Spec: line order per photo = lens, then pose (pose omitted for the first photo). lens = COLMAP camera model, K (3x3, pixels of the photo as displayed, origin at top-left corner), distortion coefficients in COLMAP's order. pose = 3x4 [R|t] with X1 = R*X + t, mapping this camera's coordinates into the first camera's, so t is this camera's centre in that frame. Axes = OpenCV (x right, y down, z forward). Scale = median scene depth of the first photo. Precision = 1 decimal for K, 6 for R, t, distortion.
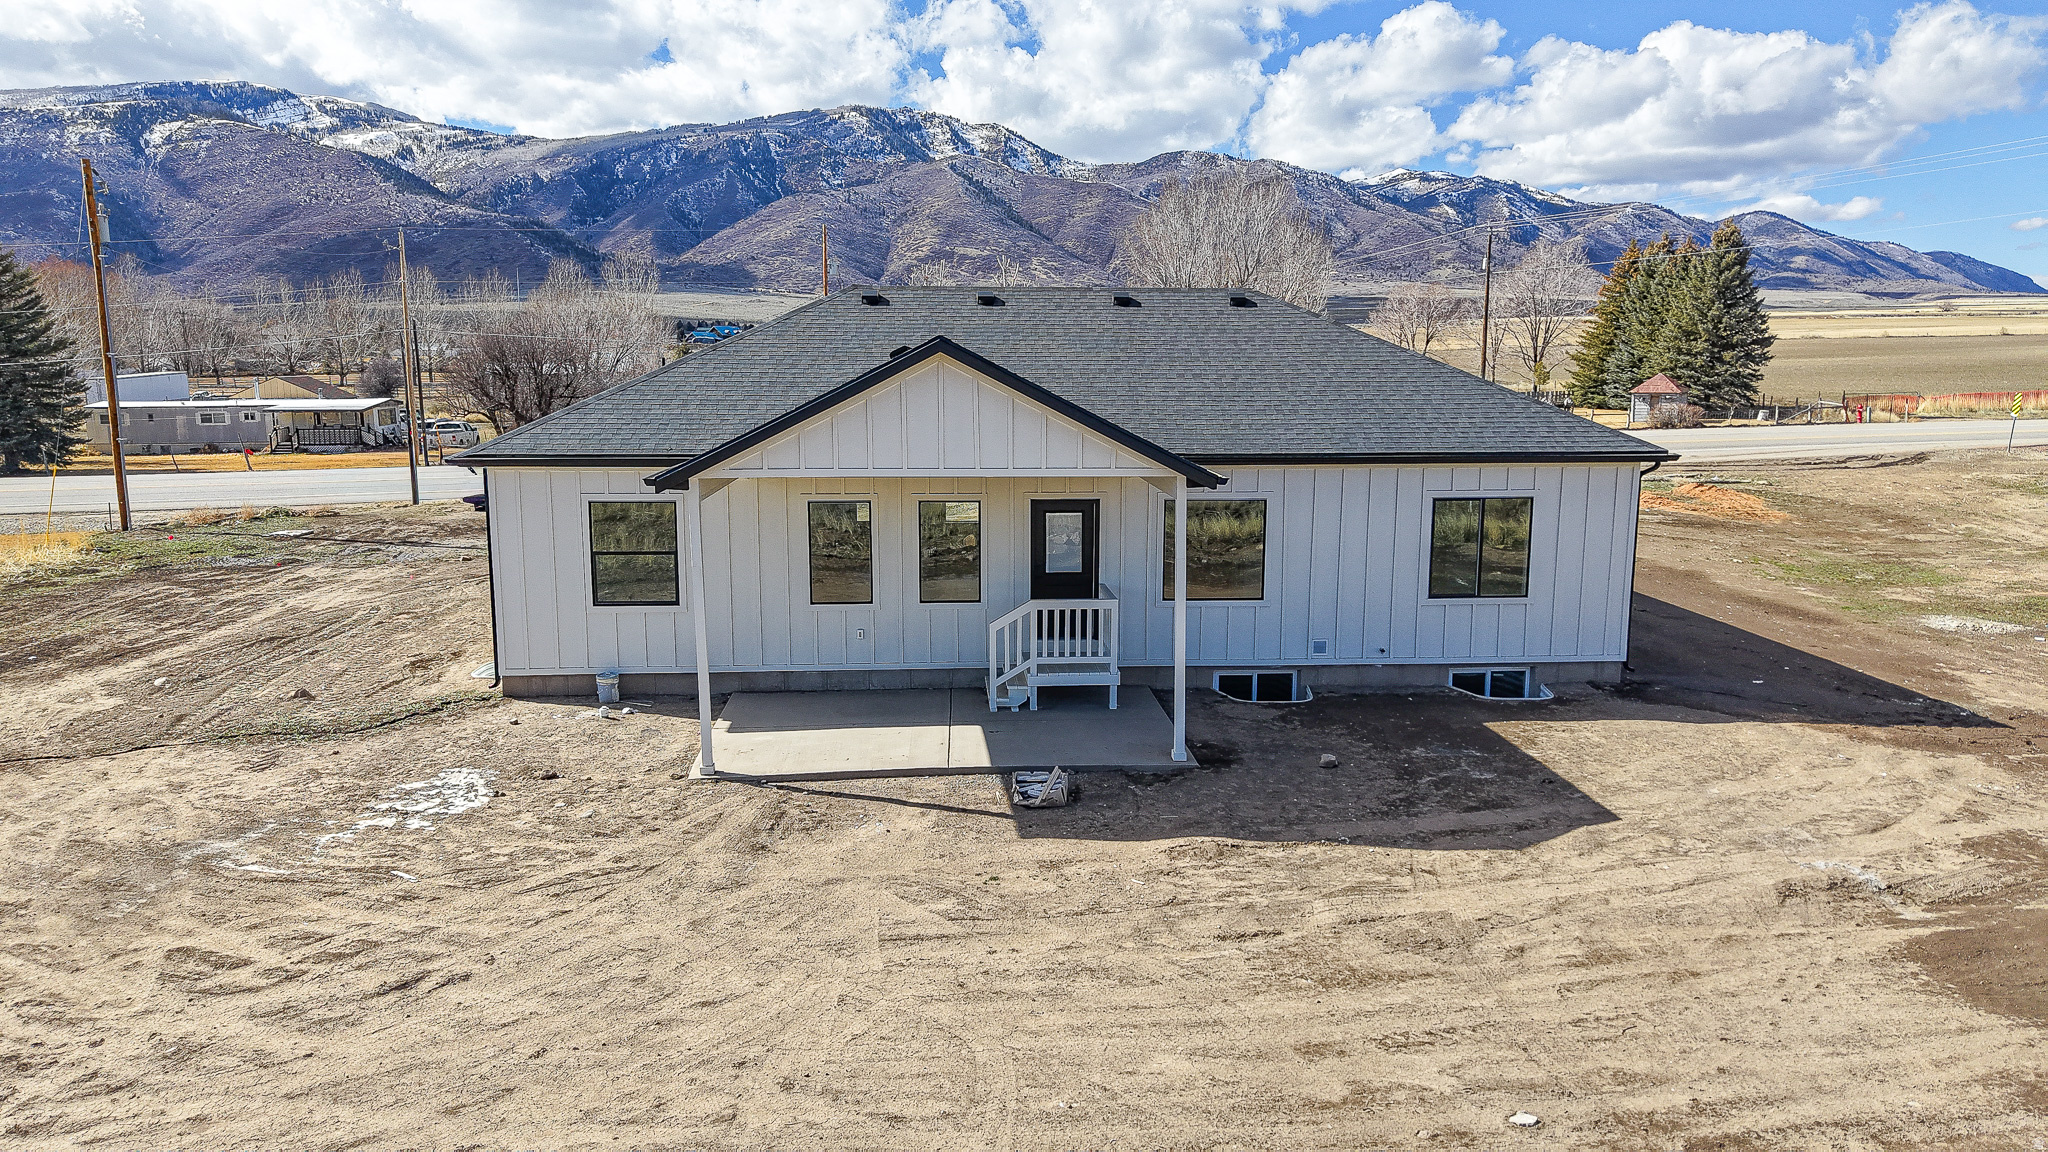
lens RADIAL K [[1394.6, 0, 1034.2], [0, 1394.6, 580.5], [0, 0, 1]] dist [0.052328, -0.056224]
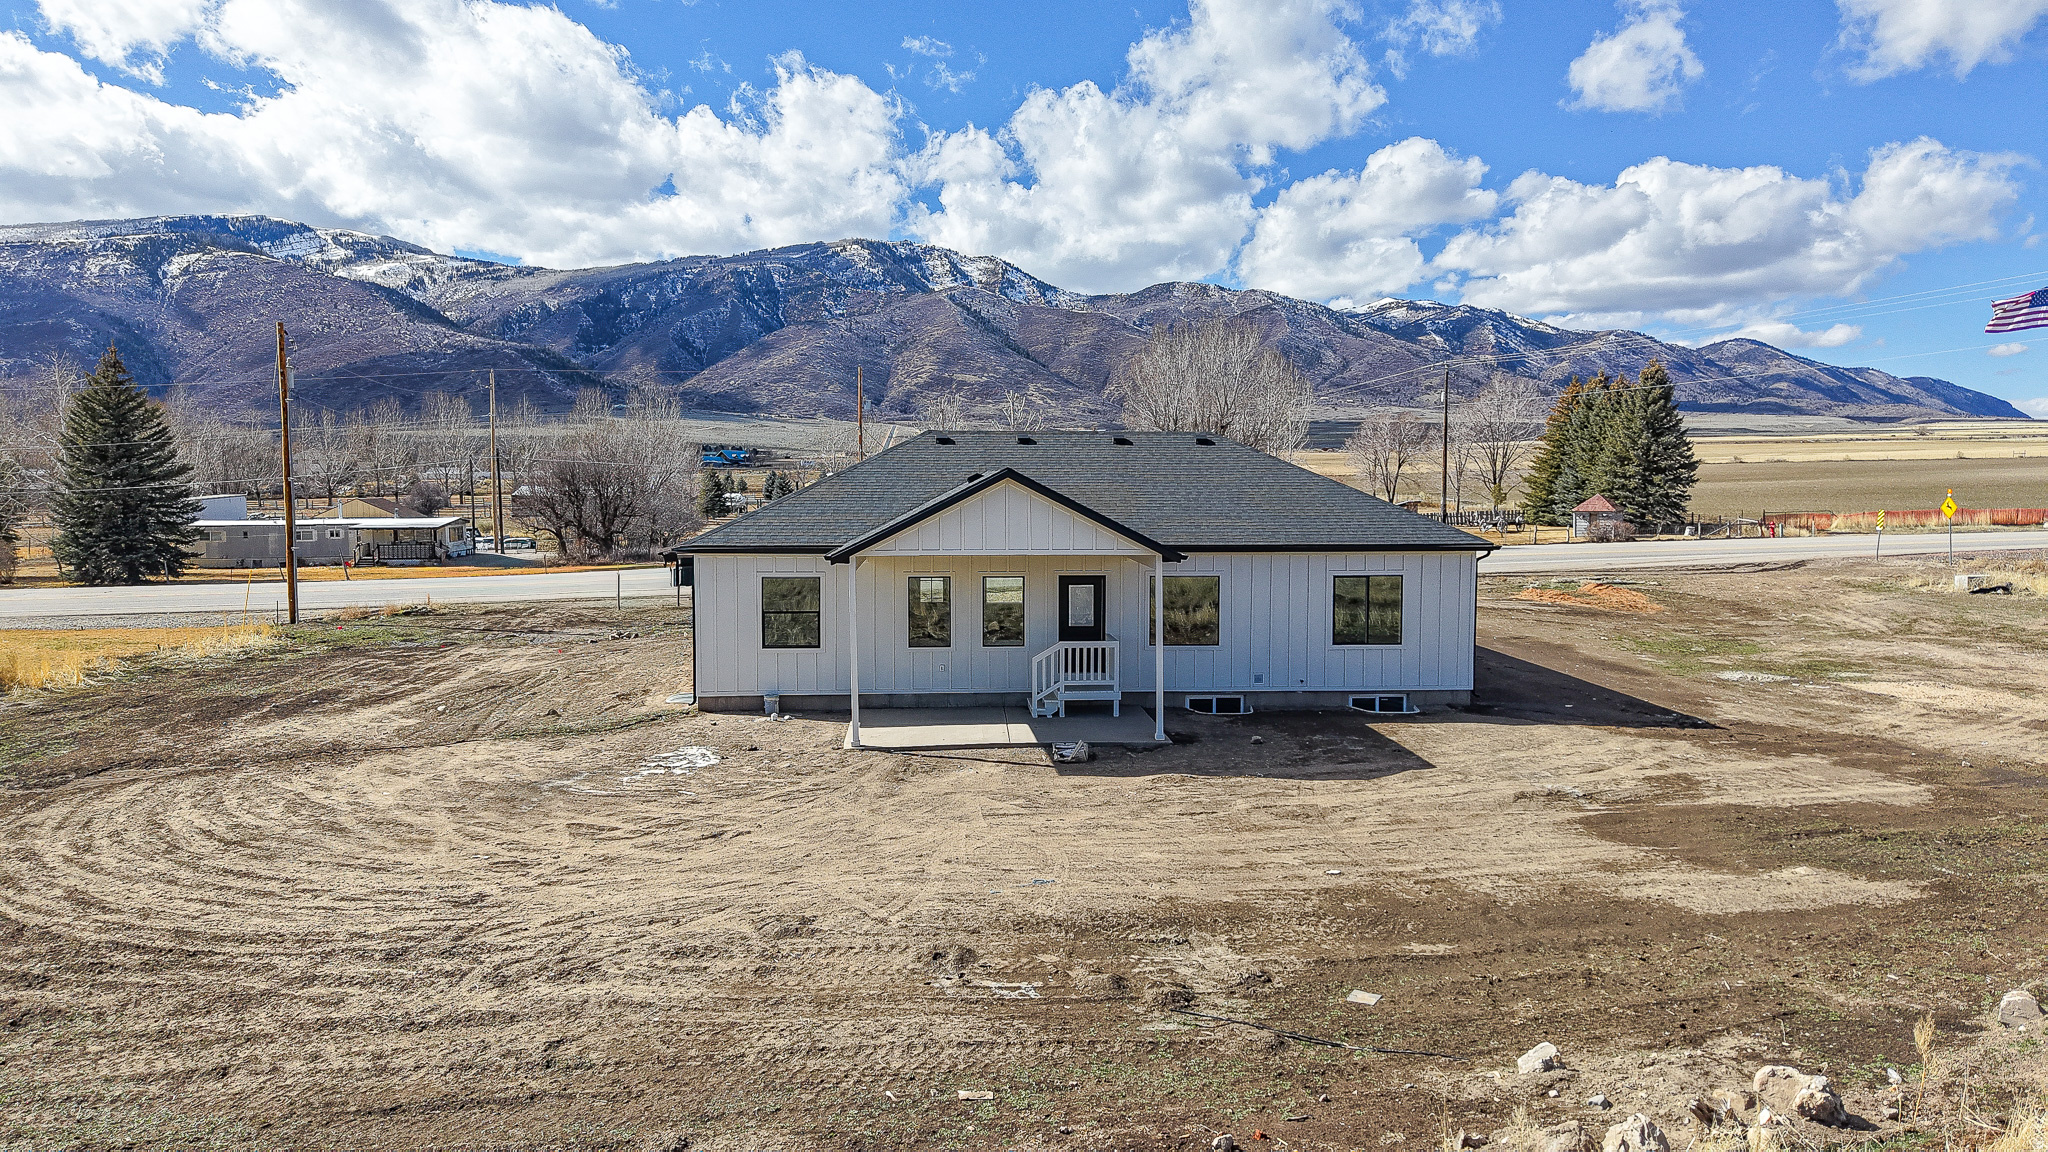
lens RADIAL K [[1401.2, 0, 1024.0], [0, 1401.2, 576.0], [0, 0, 1]] dist [0.103535, -0.135715]
pose [[0.999992, -0.000405, -0.004081, -0.007223], [0.000036, 0.995937, -0.090050, 0.016304], [0.004101, 0.090049, 0.995929, -0.102770]]
